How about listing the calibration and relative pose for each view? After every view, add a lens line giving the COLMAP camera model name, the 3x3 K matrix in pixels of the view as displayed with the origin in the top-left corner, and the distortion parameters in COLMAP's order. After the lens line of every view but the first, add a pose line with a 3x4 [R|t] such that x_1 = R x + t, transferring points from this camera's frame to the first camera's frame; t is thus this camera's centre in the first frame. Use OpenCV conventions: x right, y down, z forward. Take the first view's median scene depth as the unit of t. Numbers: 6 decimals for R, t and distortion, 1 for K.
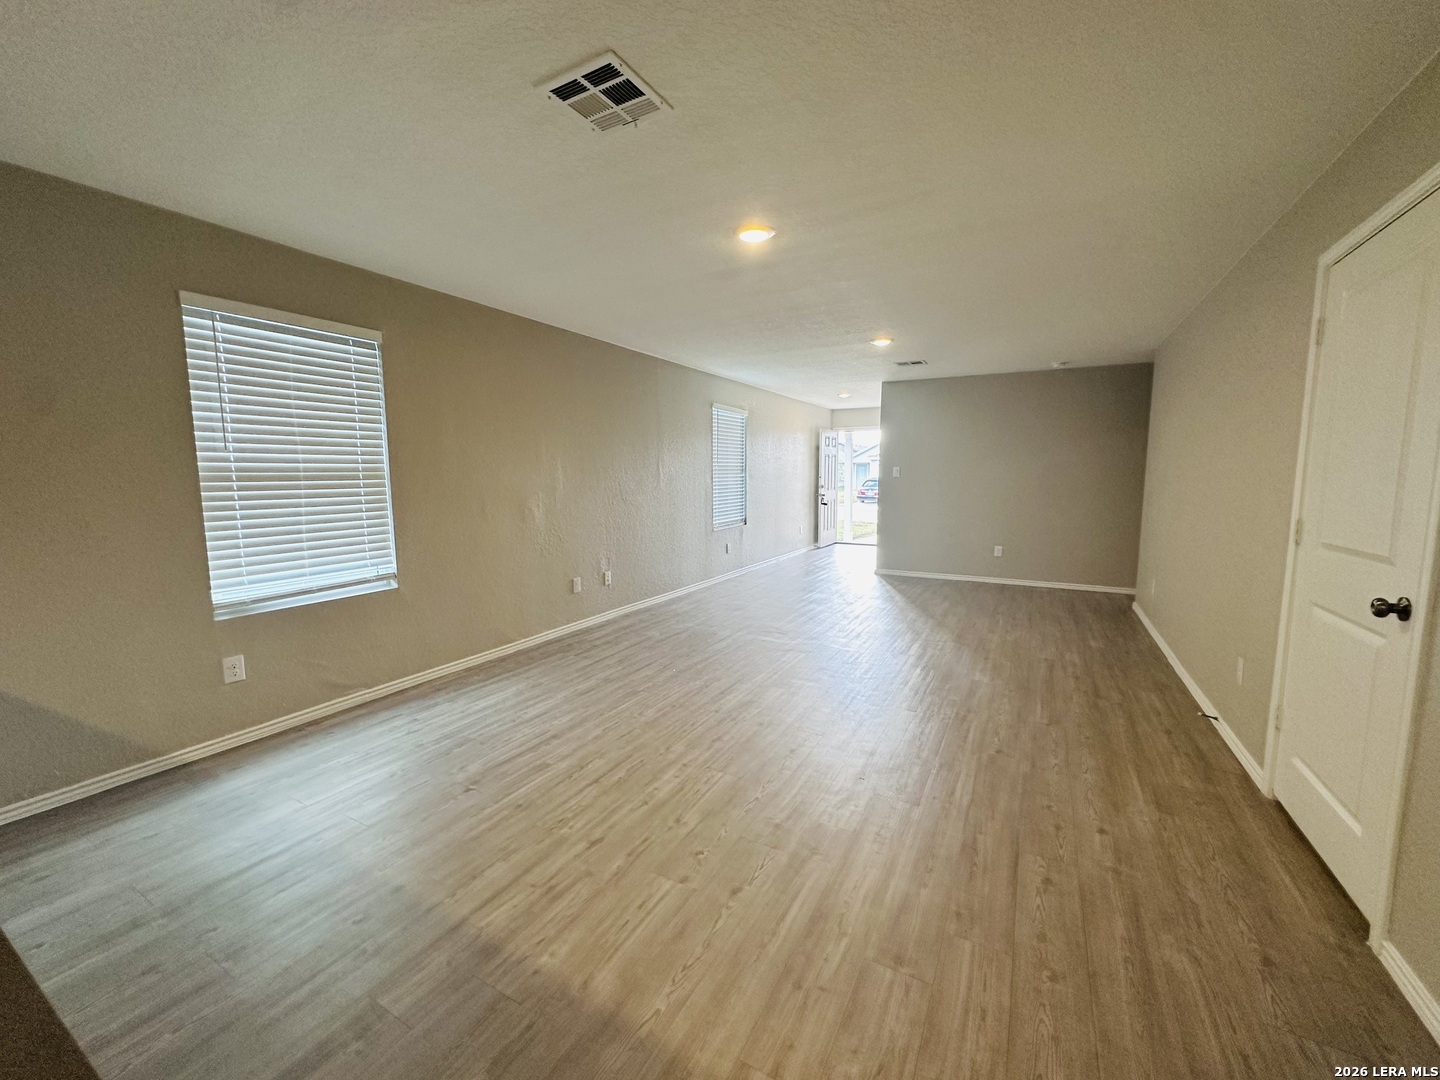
lens RADIAL K [[574.7, 0, 709.7], [0, 574.7, 536.3], [0, 0, 1]] dist [0.000201, 0.000355]
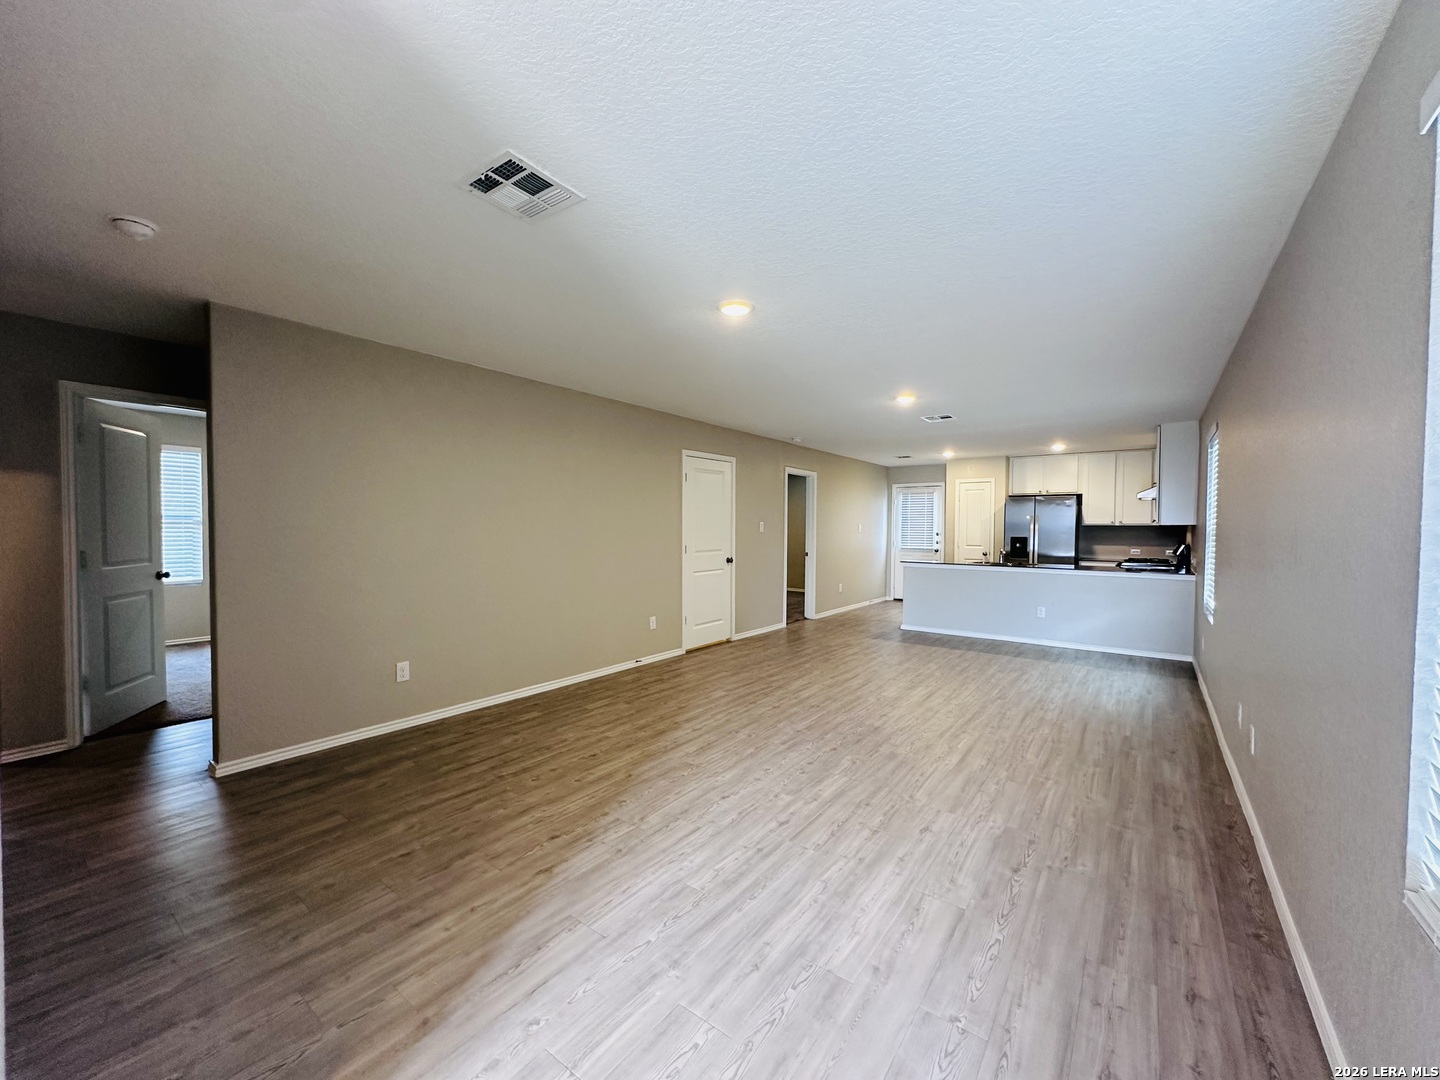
lens RADIAL K [[574.7, 0, 721.2], [0, 574.7, 541.9], [0, 0, 1]] dist [0.000201, 0.000355]
pose [[-0.992825, -0.013499, 0.118815, 0.349460], [0.002630, 0.990903, 0.134555, -0.256449], [-0.119550, 0.133902, -0.983757, 2.319836]]
